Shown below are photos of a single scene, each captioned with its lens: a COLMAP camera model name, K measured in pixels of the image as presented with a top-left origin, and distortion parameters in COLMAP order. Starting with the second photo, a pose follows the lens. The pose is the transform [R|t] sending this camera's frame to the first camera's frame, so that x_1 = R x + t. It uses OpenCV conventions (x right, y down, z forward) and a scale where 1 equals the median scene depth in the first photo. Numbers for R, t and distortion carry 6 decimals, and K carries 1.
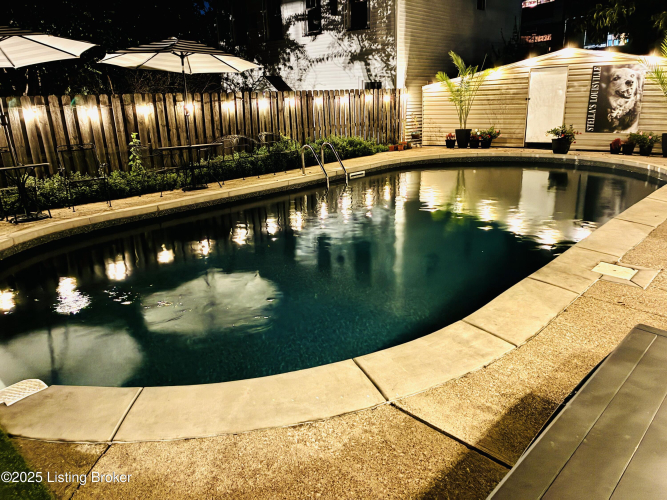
lens RADIAL K [[501.9, 0, 333.3], [0, 501.9, 253.3], [0, 0, 1]] dist [-0.056118, -0.006510]
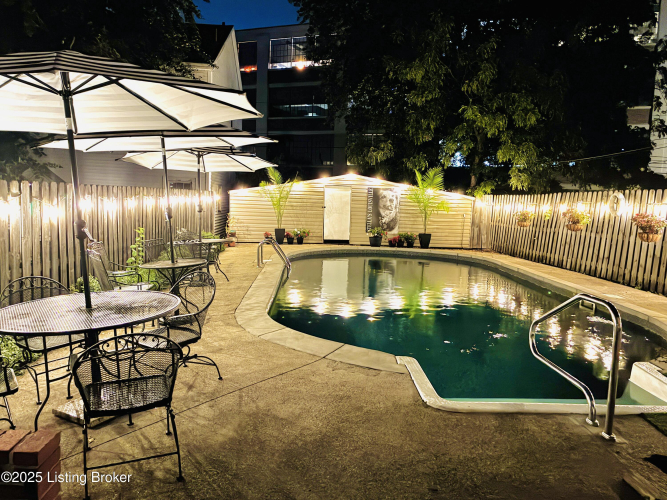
lens RADIAL K [[501.9, 0, 333.0], [0, 501.9, 246.7], [0, 0, 1]] dist [-0.056118, -0.006510]
pose [[0.685973, -0.002991, 0.727621, -0.622983], [0.146022, 0.980214, -0.133635, -0.029478], [-0.712824, 0.197919, 0.672837, 0.115057]]
